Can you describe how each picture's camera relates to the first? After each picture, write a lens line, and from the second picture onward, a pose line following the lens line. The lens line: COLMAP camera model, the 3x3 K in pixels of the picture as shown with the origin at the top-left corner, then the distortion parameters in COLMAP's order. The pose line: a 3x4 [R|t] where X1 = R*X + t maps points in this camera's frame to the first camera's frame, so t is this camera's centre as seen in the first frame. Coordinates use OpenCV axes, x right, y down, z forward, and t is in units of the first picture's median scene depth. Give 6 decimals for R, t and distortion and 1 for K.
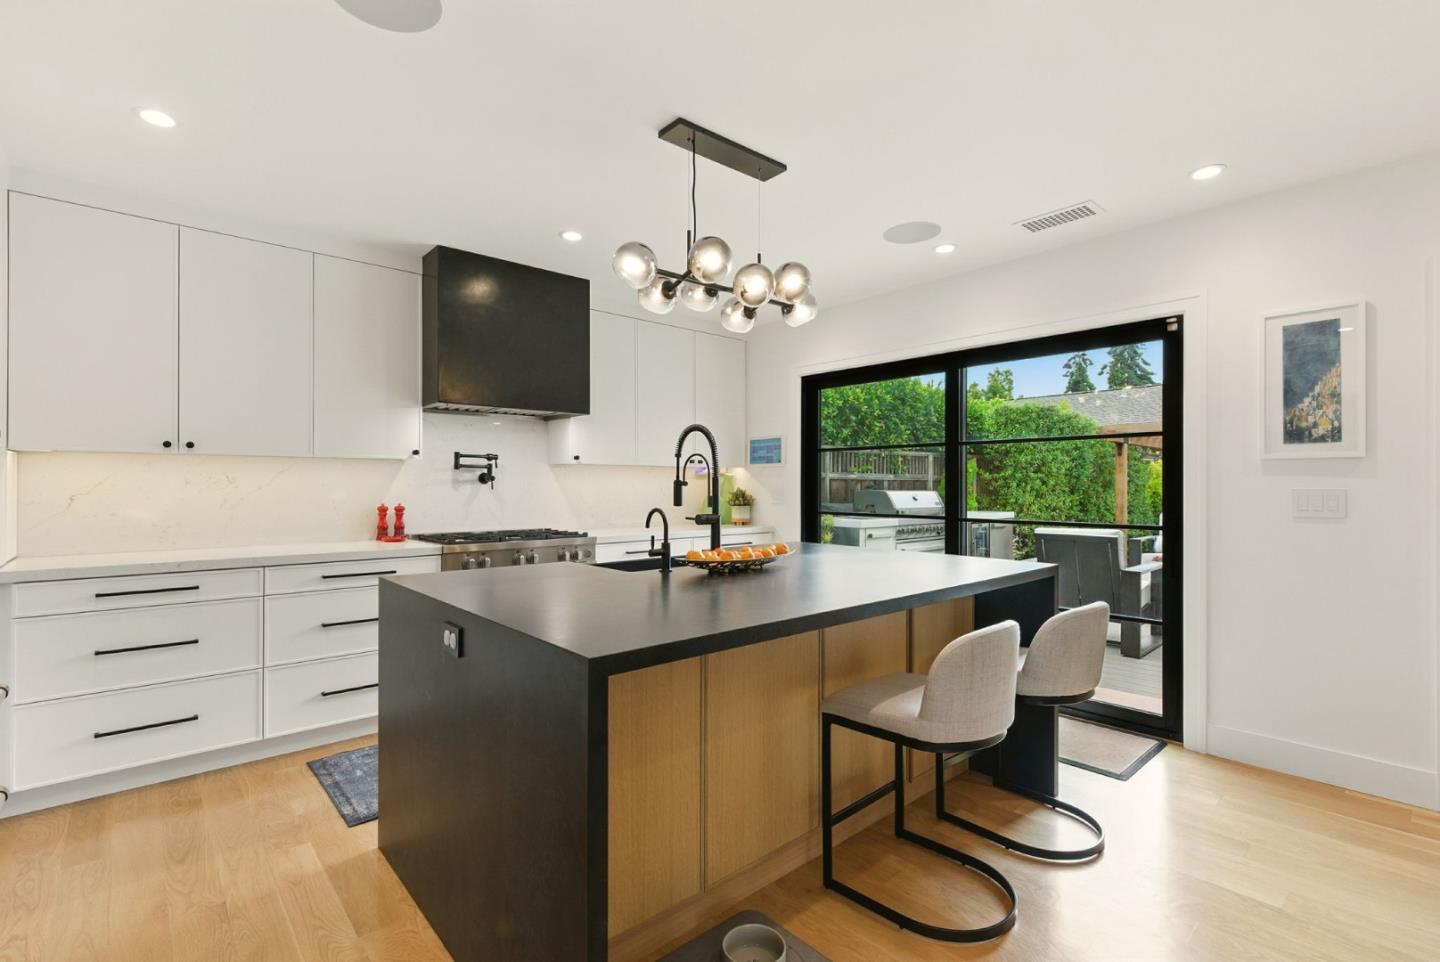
lens RADIAL K [[659.7, 0, 717.6], [0, 659.7, 483.8], [0, 0, 1]] dist [0.002685, -0.002106]
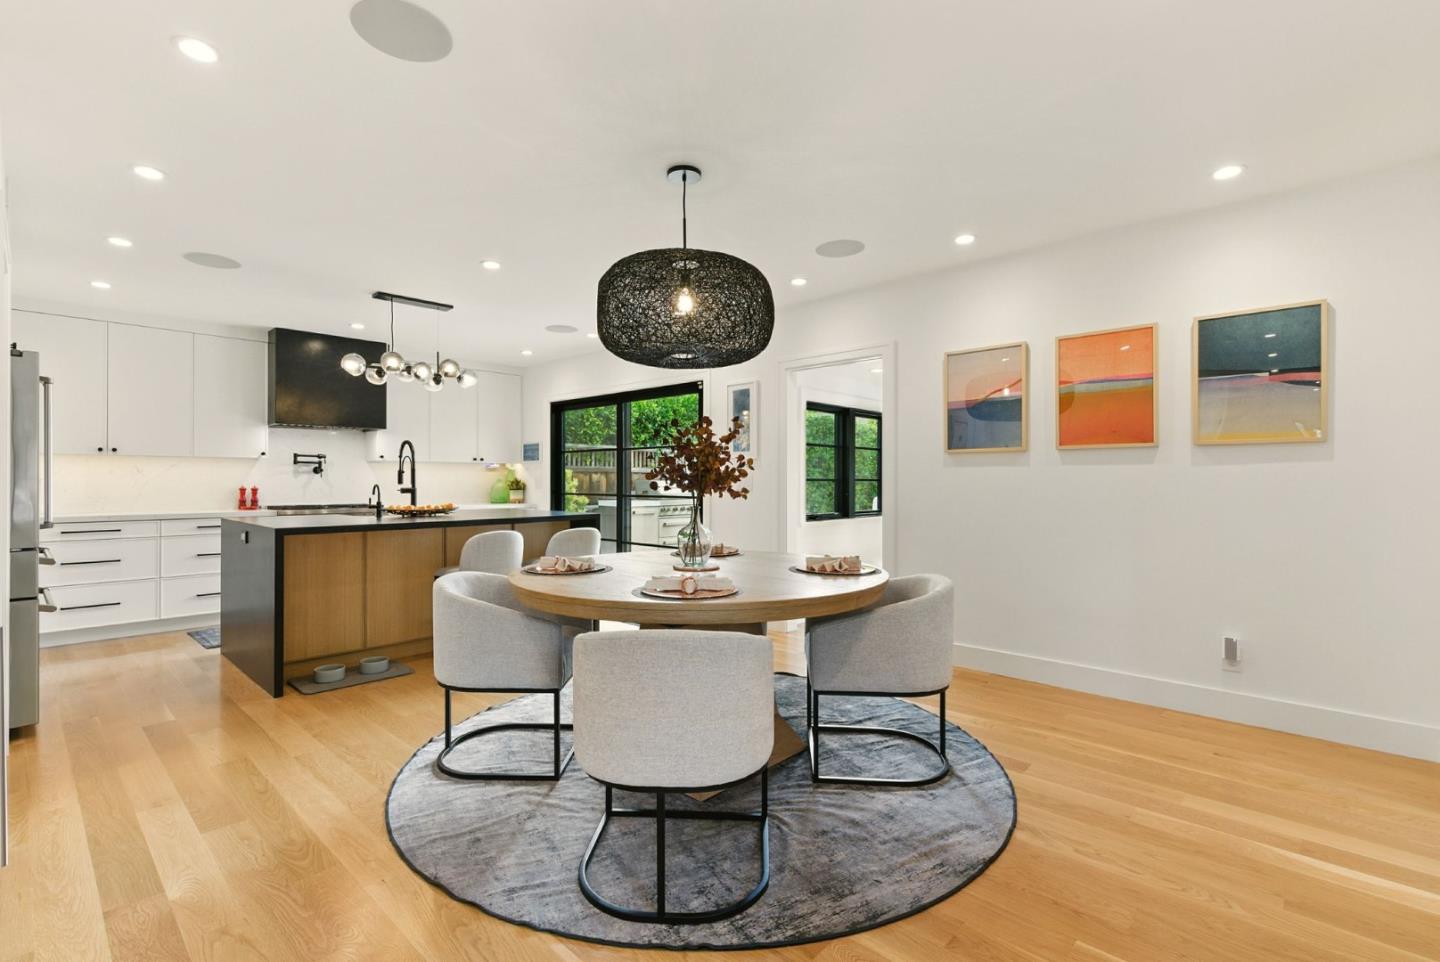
lens RADIAL K [[659.7, 0, 722.2], [0, 659.7, 477.9], [0, 0, 1]] dist [0.002685, -0.002106]
pose [[0.995675, -0.000634, 0.092898, 0.530346], [0.000942, 0.999994, -0.003279, 0.018564], [-0.092895, 0.003352, 0.995670, -0.738097]]
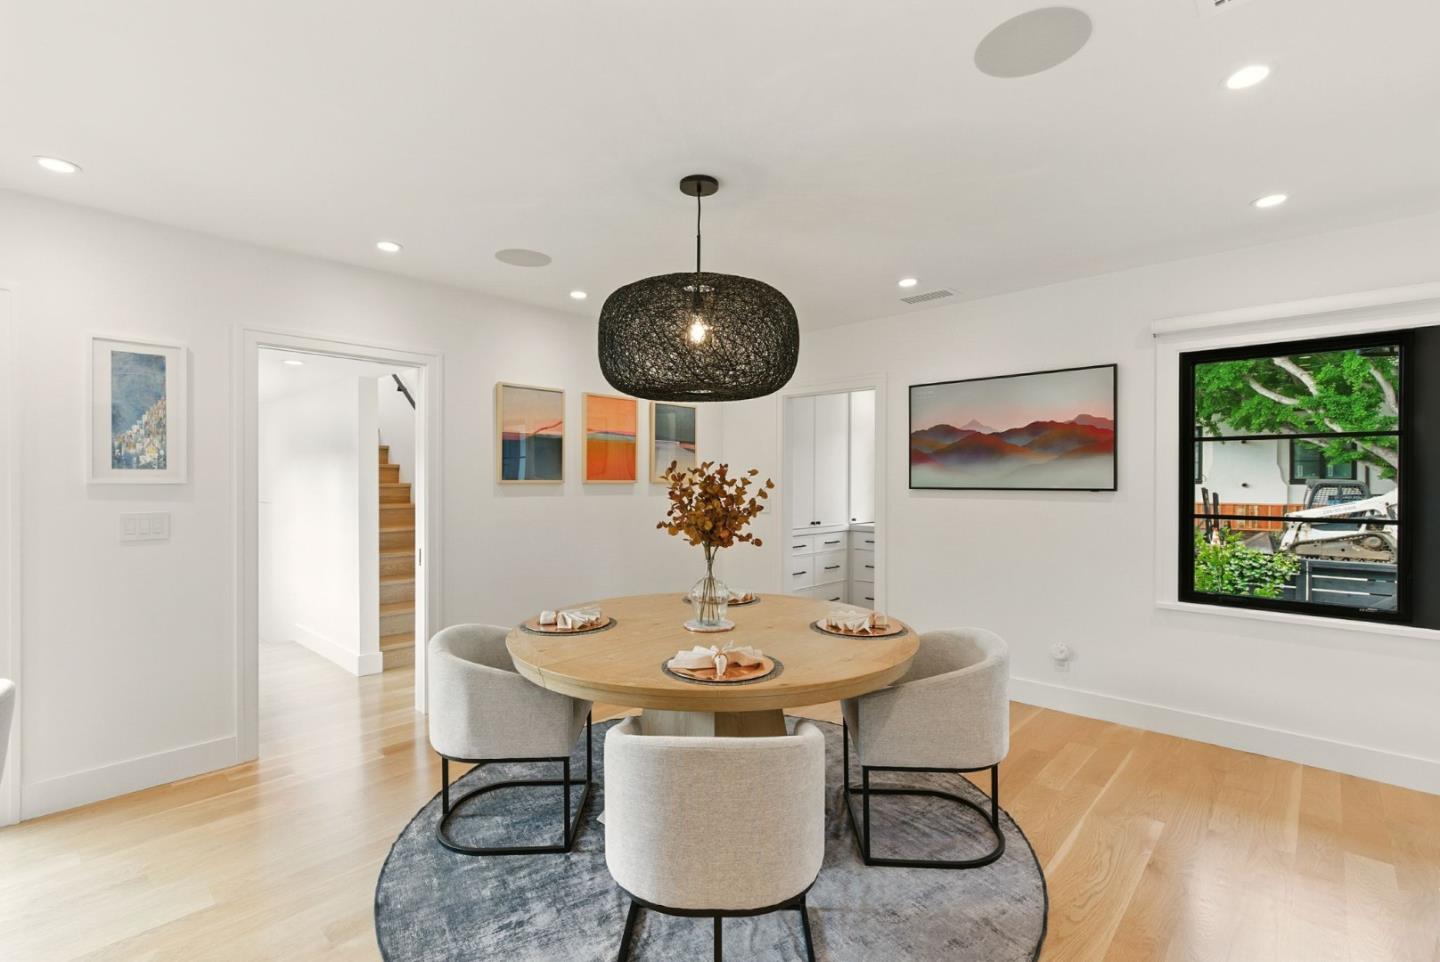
lens RADIAL K [[659.7, 0, 708.4], [0, 659.7, 484.5], [0, 0, 1]] dist [0.002685, -0.002106]
pose [[-0.093959, -0.011627, 0.995508, -0.180511], [-0.007627, 0.999911, 0.010959, -0.044948], [-0.995547, -0.006563, -0.094039, 0.161566]]
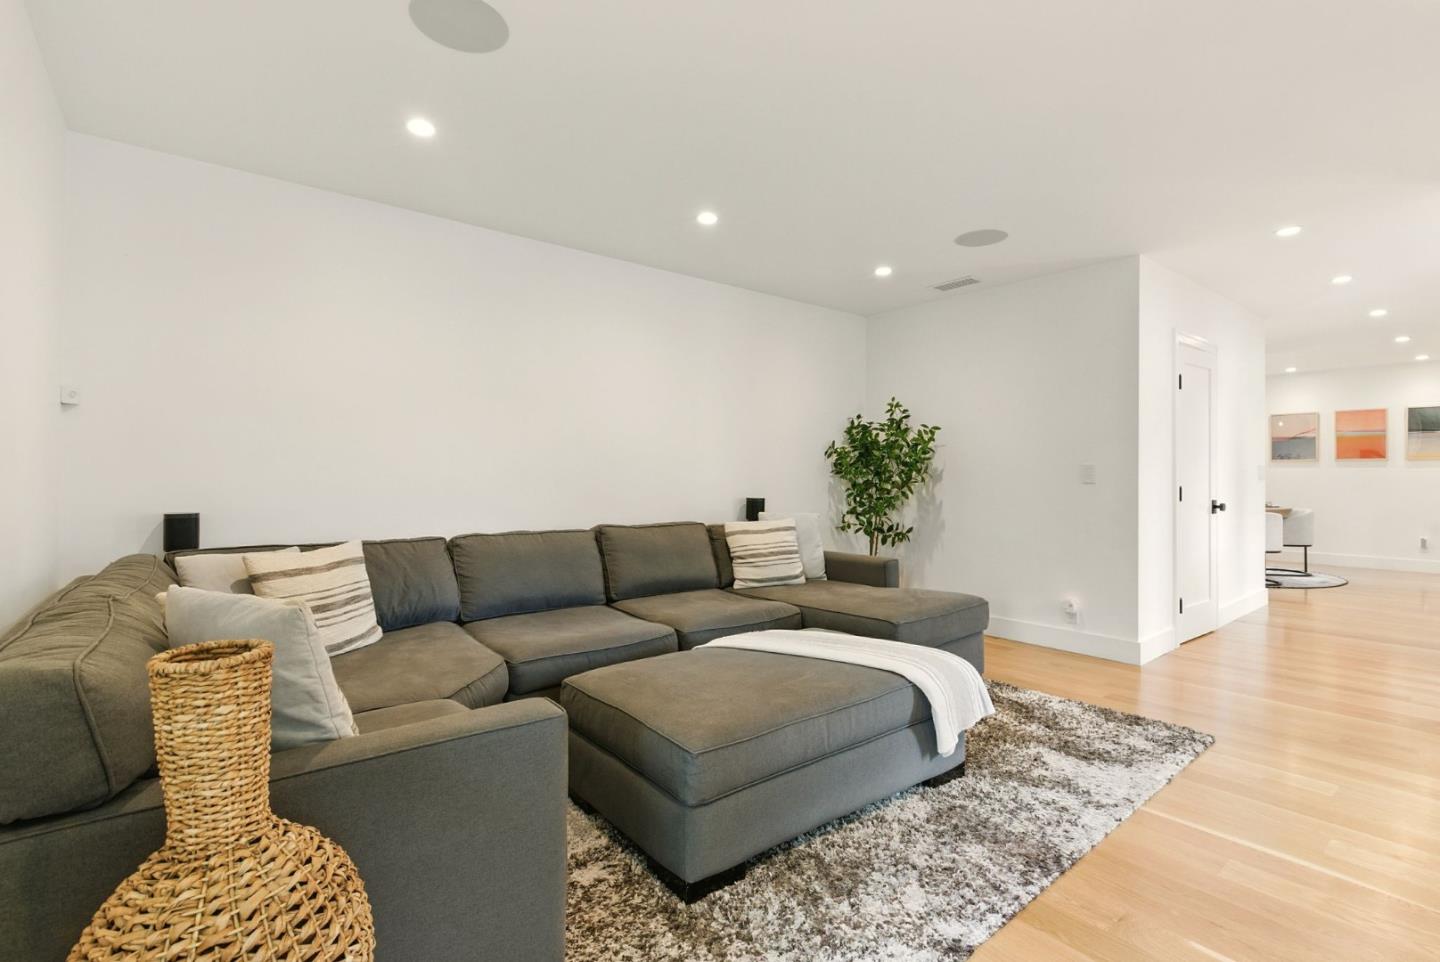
lens RADIAL K [[659.7, 0, 726.1], [0, 659.7, 470.5], [0, 0, 1]] dist [0.002685, -0.002106]
pose [[0.997525, -0.010926, -0.069454, -0.918050], [0.011095, 0.999936, 0.002054, -0.024239], [0.069427, -0.002820, 0.997583, -2.323163]]
